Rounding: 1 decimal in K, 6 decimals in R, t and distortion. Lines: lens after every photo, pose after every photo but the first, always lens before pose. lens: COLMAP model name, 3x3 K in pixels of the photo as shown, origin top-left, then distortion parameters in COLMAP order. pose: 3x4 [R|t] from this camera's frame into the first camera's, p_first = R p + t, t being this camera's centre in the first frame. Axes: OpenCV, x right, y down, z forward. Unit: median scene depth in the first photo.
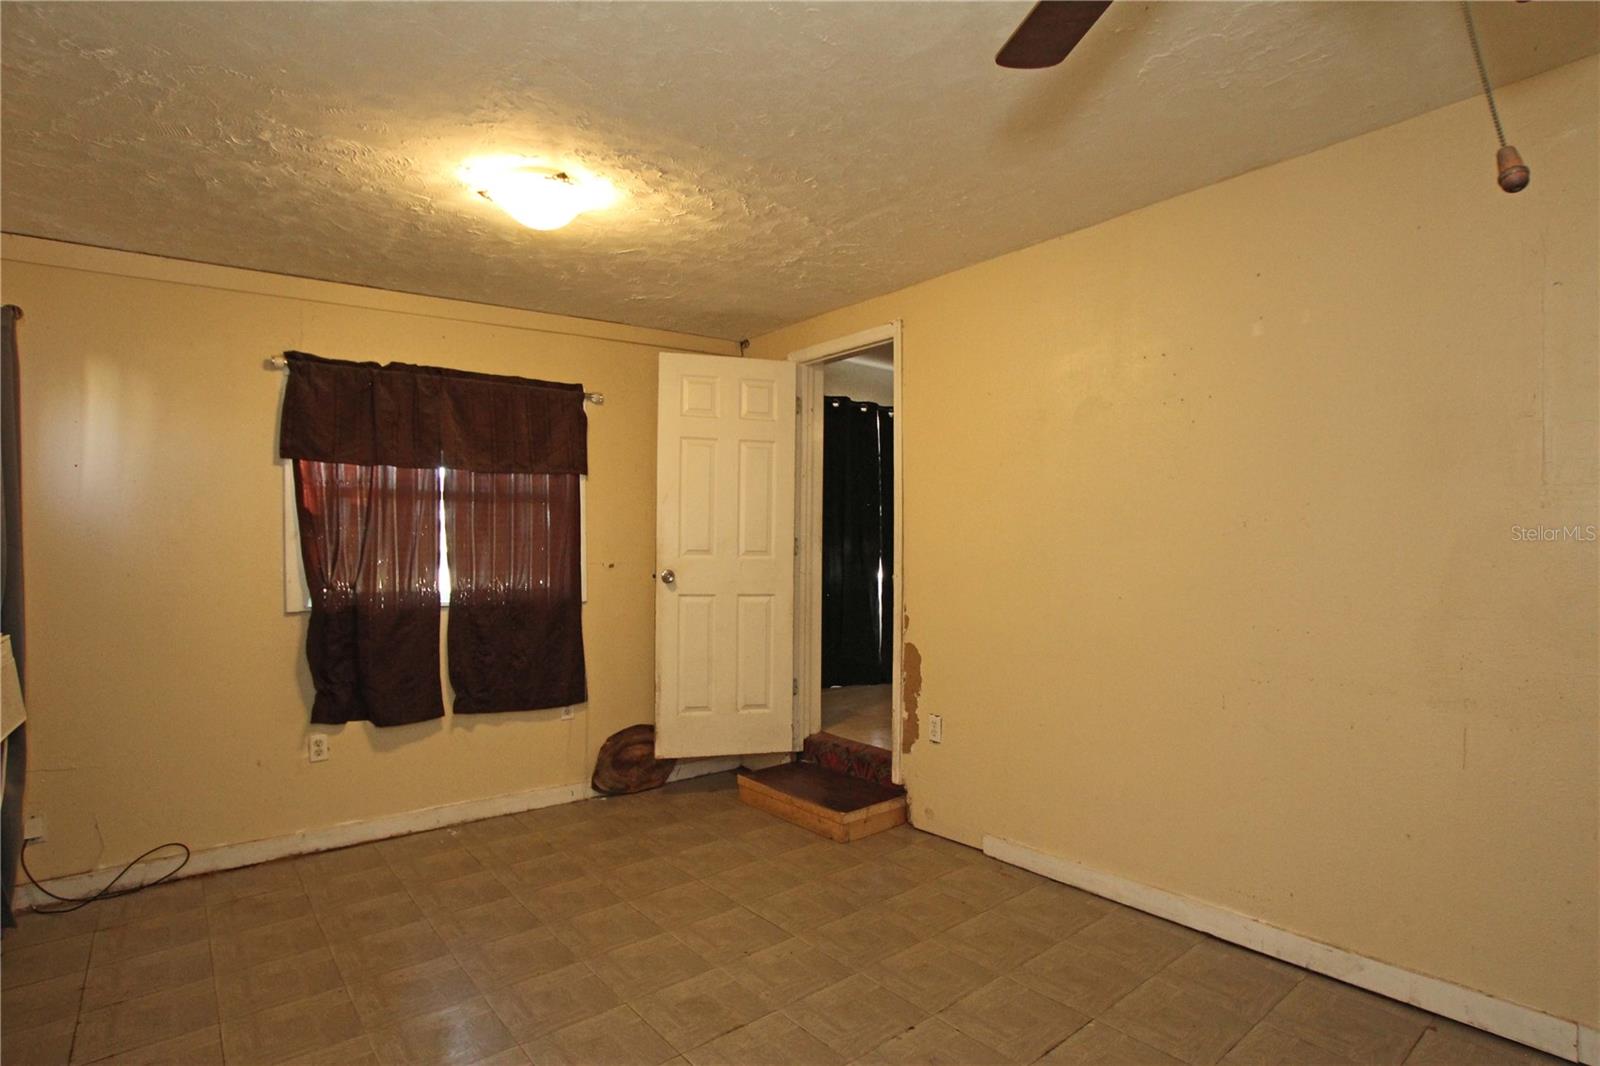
lens RADIAL K [[802.6, 0, 807.5], [0, 802.6, 537.4], [0, 0, 1]] dist [-0.068853, 0.028034]
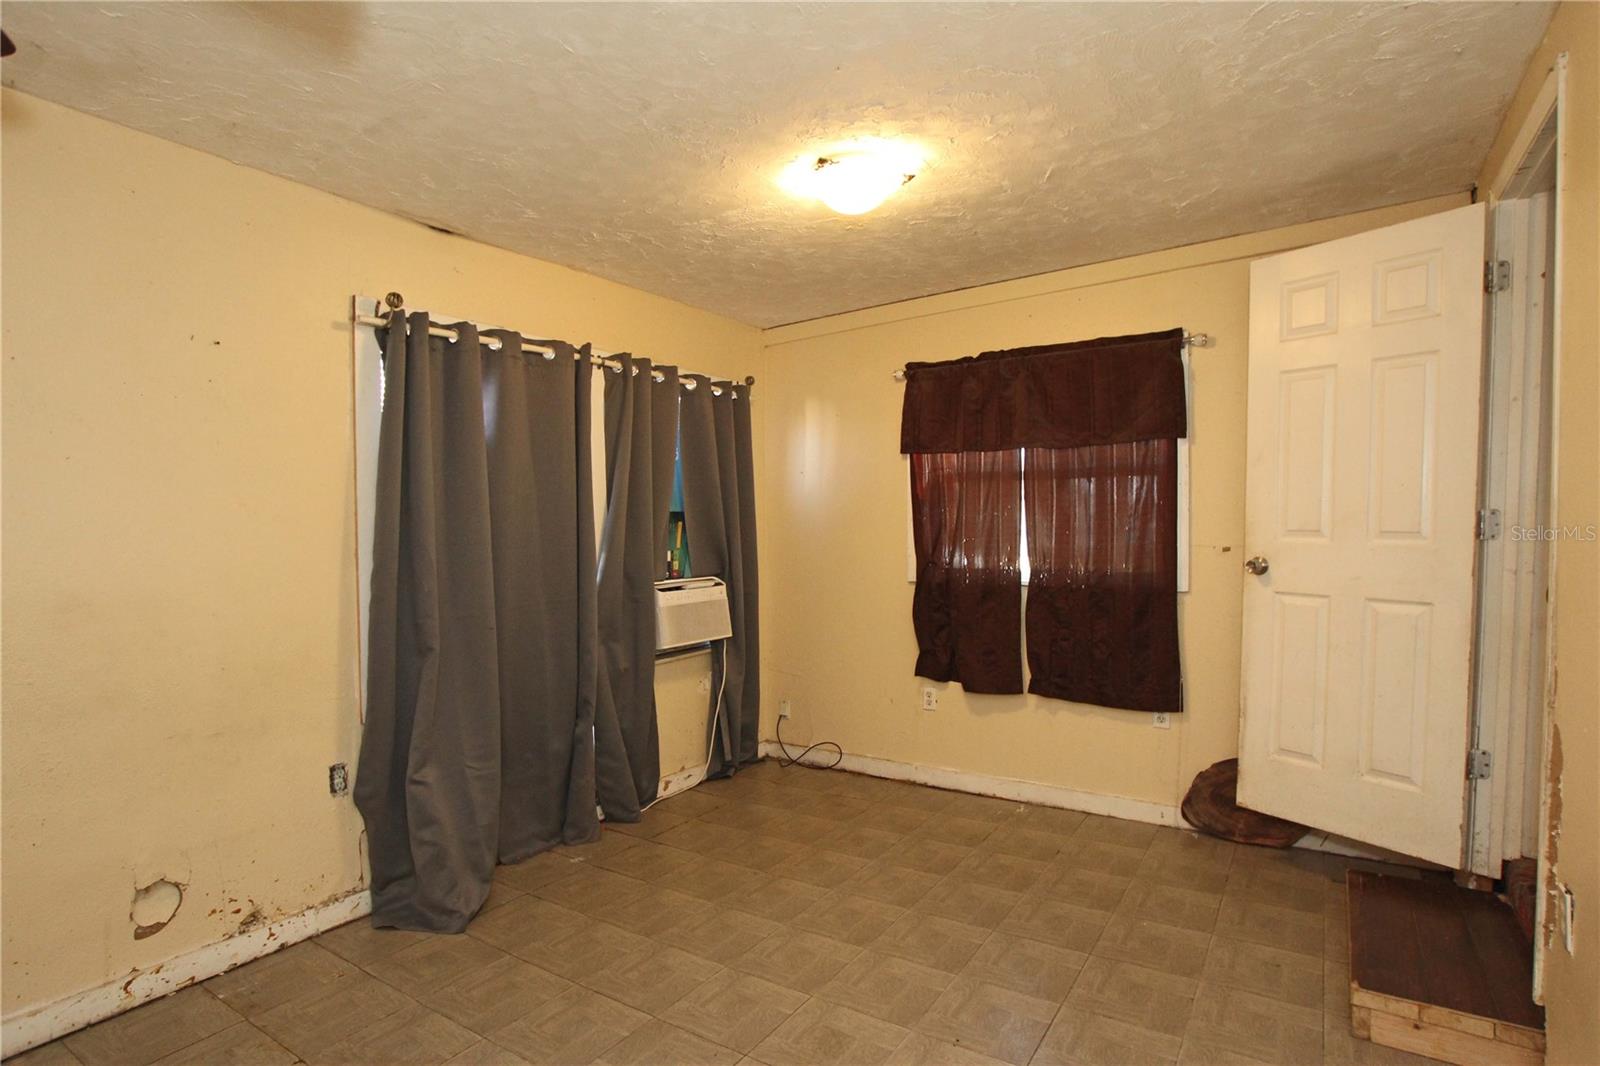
lens RADIAL K [[802.6, 0, 807.5], [0, 802.6, 537.4], [0, 0, 1]] dist [-0.068853, 0.028034]
pose [[0.323199, 0.014296, -0.946223, 0.412474], [0.020340, 0.999550, 0.022049, -0.001953], [0.946113, -0.026372, 0.322762, 0.411724]]
